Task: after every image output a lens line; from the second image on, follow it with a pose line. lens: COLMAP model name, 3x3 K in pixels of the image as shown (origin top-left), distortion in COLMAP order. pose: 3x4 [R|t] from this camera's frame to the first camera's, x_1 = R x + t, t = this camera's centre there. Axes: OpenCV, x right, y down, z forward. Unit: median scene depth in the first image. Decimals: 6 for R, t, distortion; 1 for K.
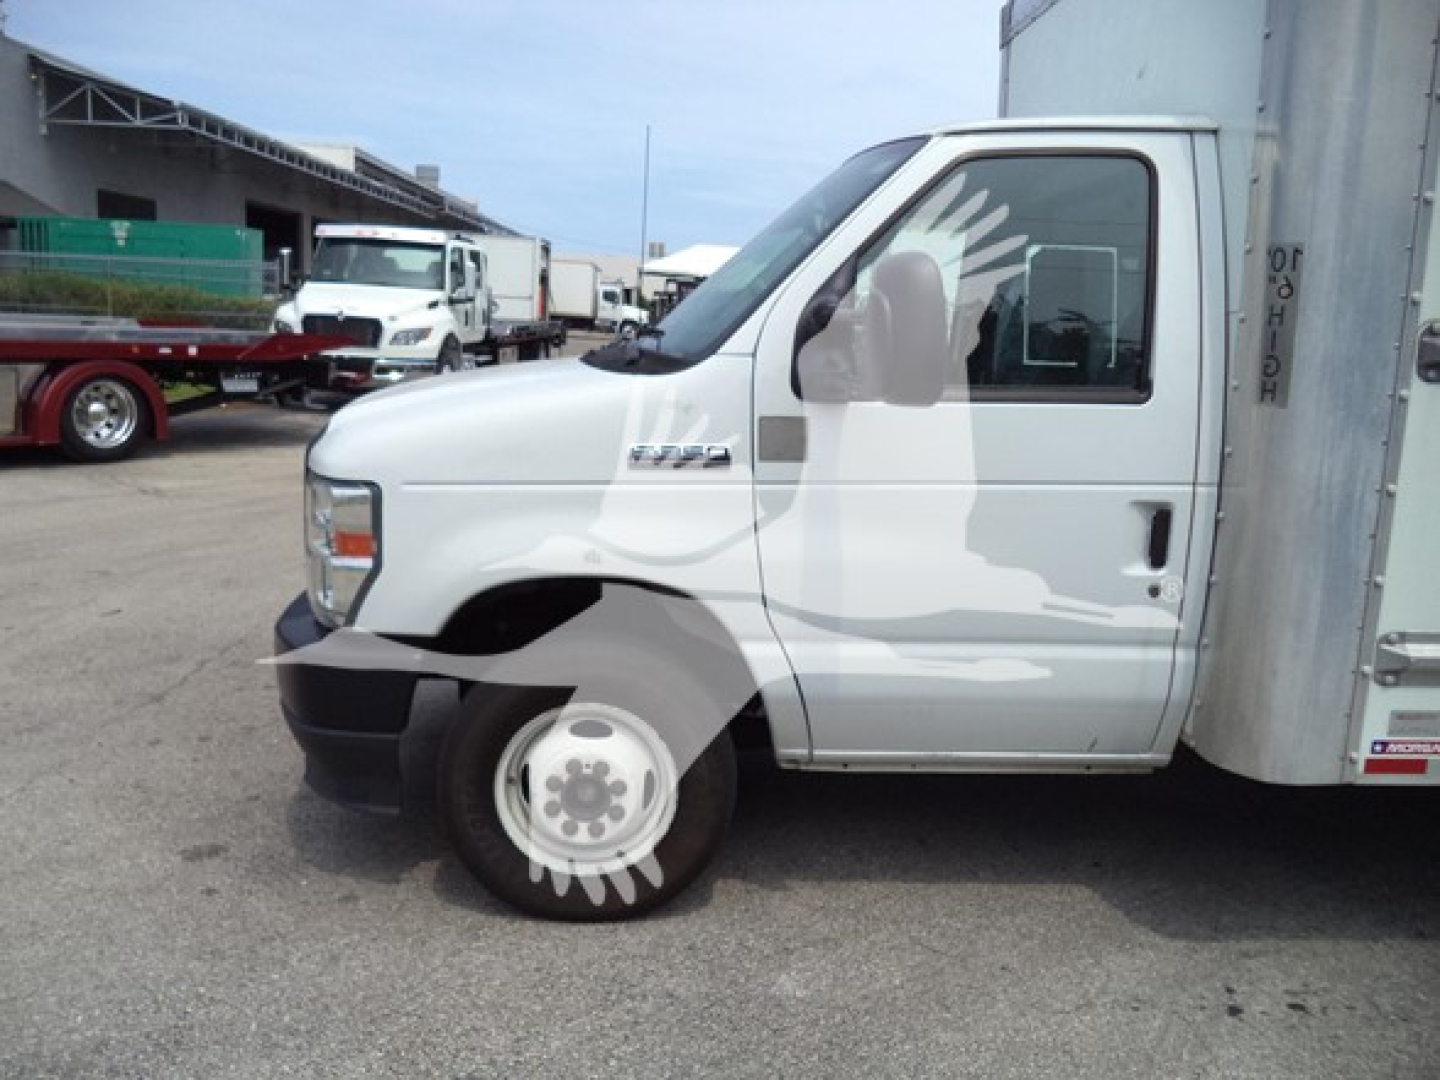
lens RADIAL K [[1182.7, 0, 729.8], [0, 1182.7, 551.9], [0, 0, 1]] dist [-0.028459, -0.002250]
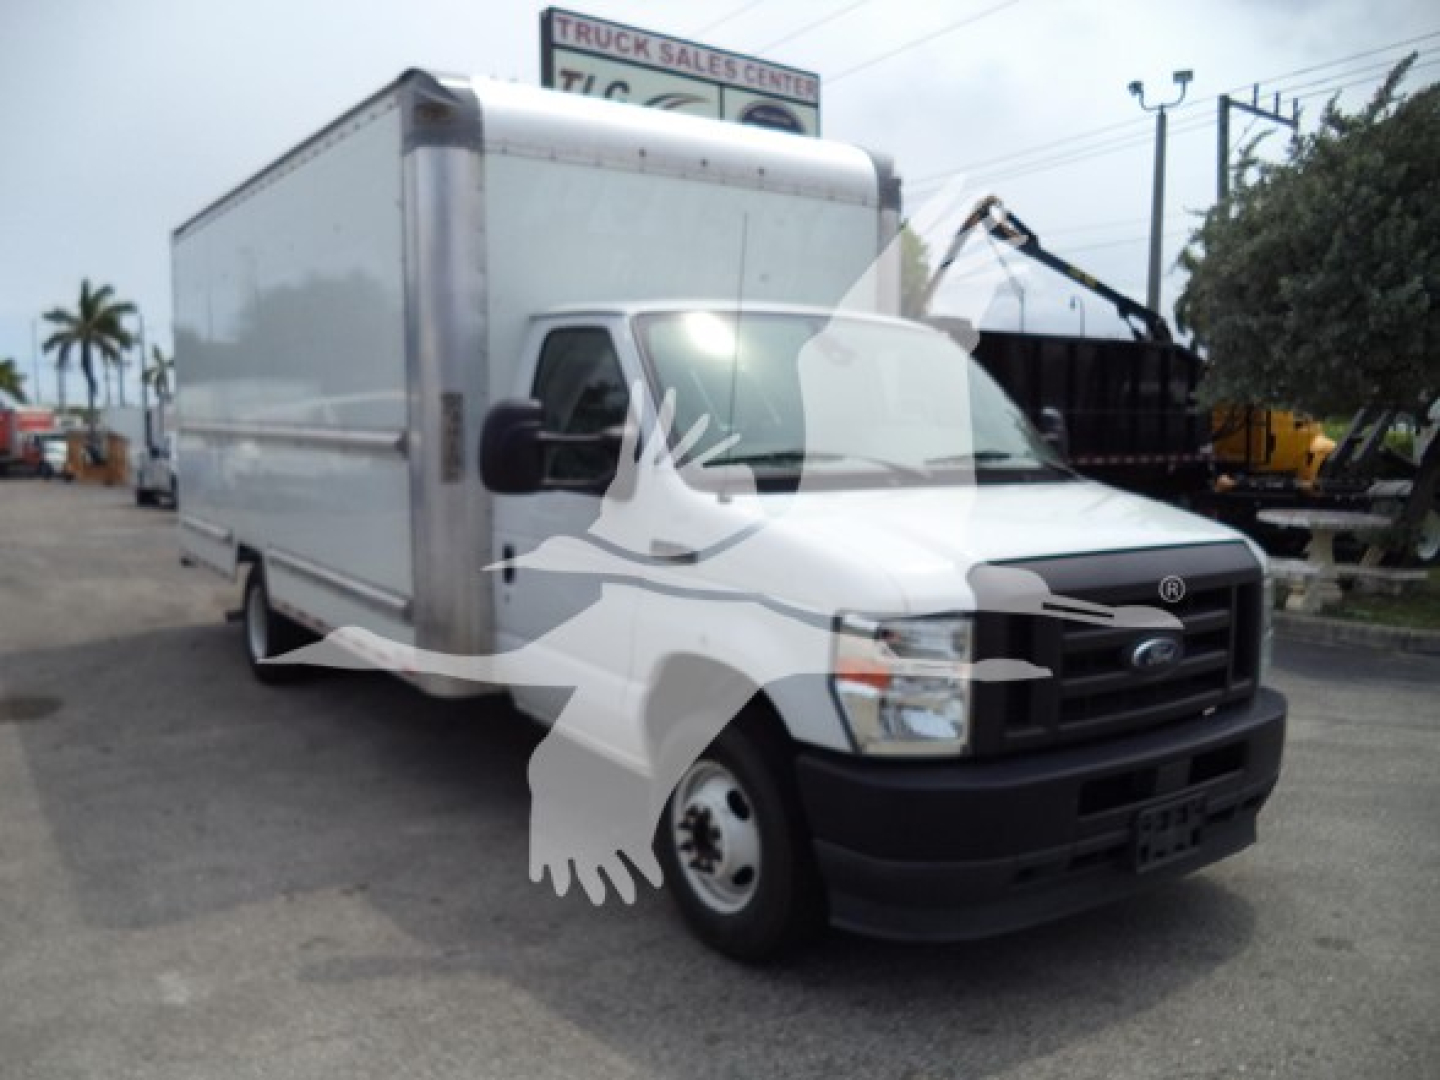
lens RADIAL K [[1182.7, 0, 723.3], [0, 1182.7, 536.4], [0, 0, 1]] dist [-0.028459, -0.002250]
pose [[-0.548284, -0.126814, 0.826622, -1.104390], [0.130293, 0.963413, 0.234220, -0.503643], [-0.826080, 0.236122, -0.511701, 2.160503]]
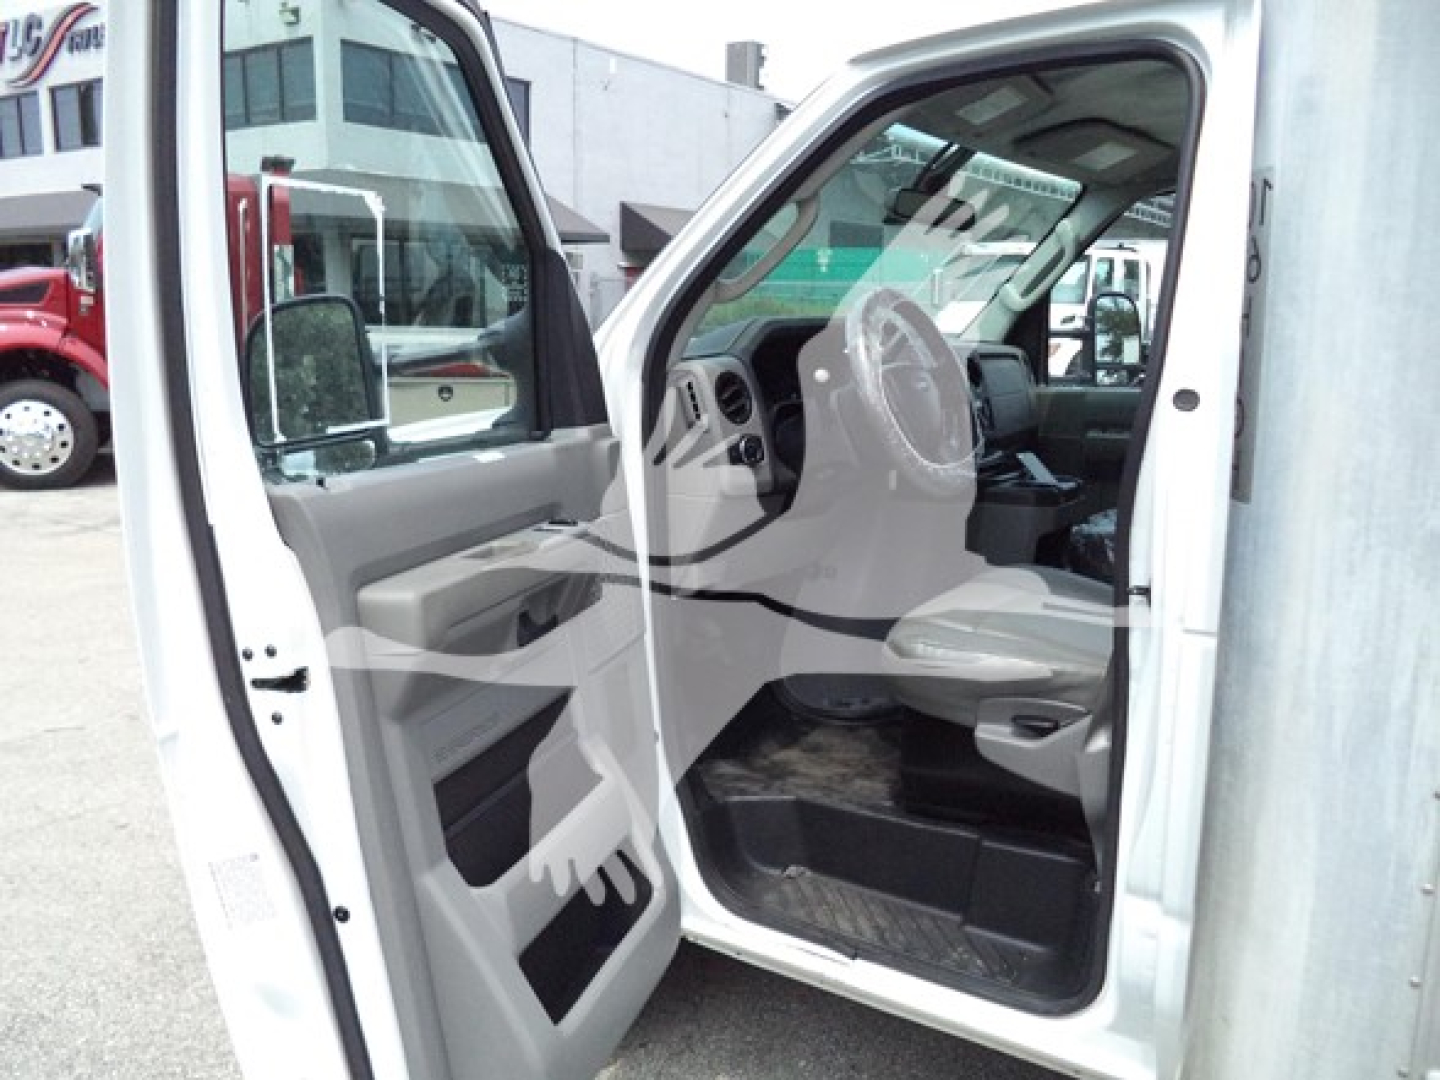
lens RADIAL K [[1182.7, 0, 718.8], [0, 1182.7, 532.4], [0, 0, 1]] dist [-0.028459, -0.002250]
pose [[0.799539, 0.076989, -0.595659, 0.519824], [-0.093257, 0.995636, 0.003510, -0.080187], [0.593330, 0.052743, 0.803230, 0.409848]]
